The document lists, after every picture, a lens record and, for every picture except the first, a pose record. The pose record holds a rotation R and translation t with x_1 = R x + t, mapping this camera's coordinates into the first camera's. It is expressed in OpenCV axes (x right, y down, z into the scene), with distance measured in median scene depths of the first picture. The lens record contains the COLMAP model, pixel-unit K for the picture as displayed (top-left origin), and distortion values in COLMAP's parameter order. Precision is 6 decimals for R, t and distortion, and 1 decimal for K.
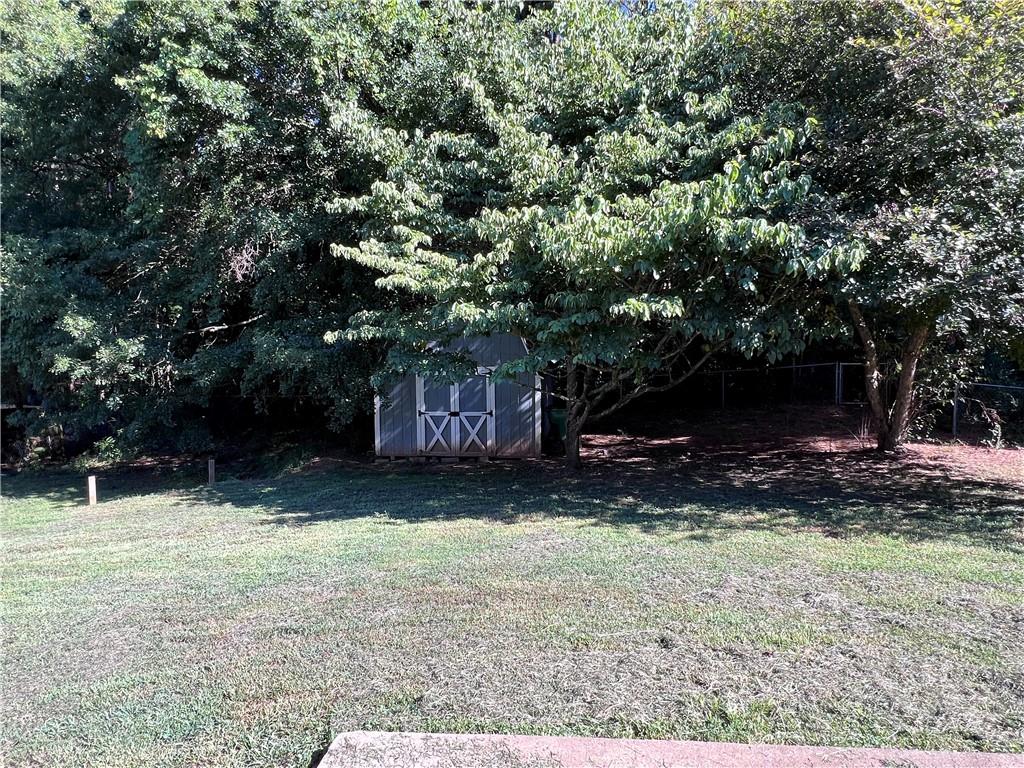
lens RADIAL K [[597.6, 0, 512.0], [0, 597.6, 384.0], [0, 0, 1]] dist [0.005943, -0.000698]
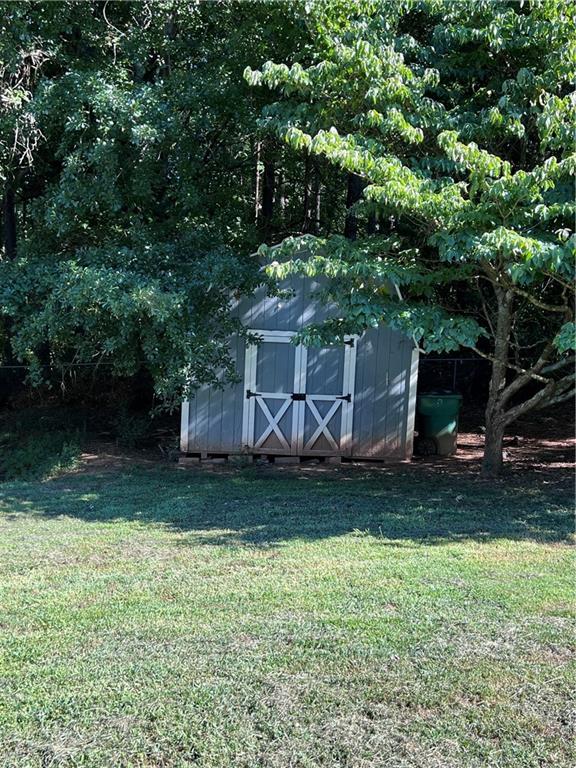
lens RADIAL K [[759.0, 0, 288.0], [0, 759.0, 384.0], [0, 0, 1]] dist [0.122249, 0.001848]
pose [[0.983860, 0.038996, 0.174638, -0.271318], [-0.041308, 0.999100, 0.009626, 0.026124], [-0.174105, -0.016685, 0.984586, 0.093789]]
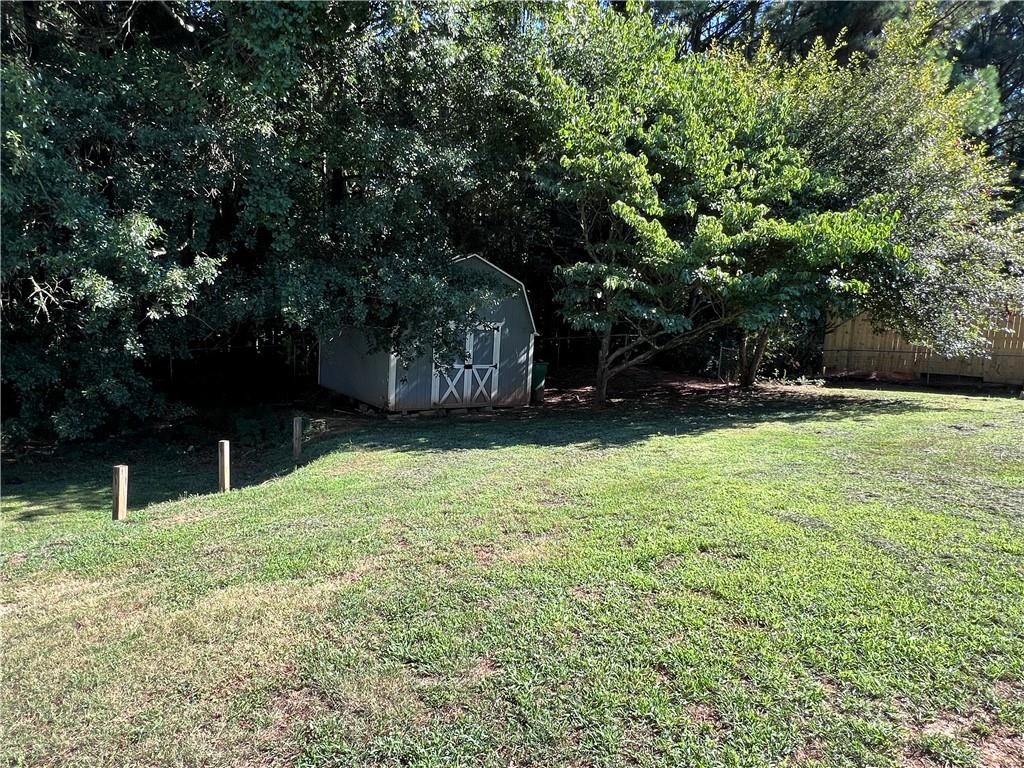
lens RADIAL K [[597.6, 0, 512.0], [0, 597.6, 384.0], [0, 0, 1]] dist [0.005943, -0.000698]
pose [[0.728946, -0.020963, 0.684251, -0.754779], [-0.021986, 0.998298, 0.054007, 0.022494], [-0.684218, -0.054412, 0.727244, 0.190164]]
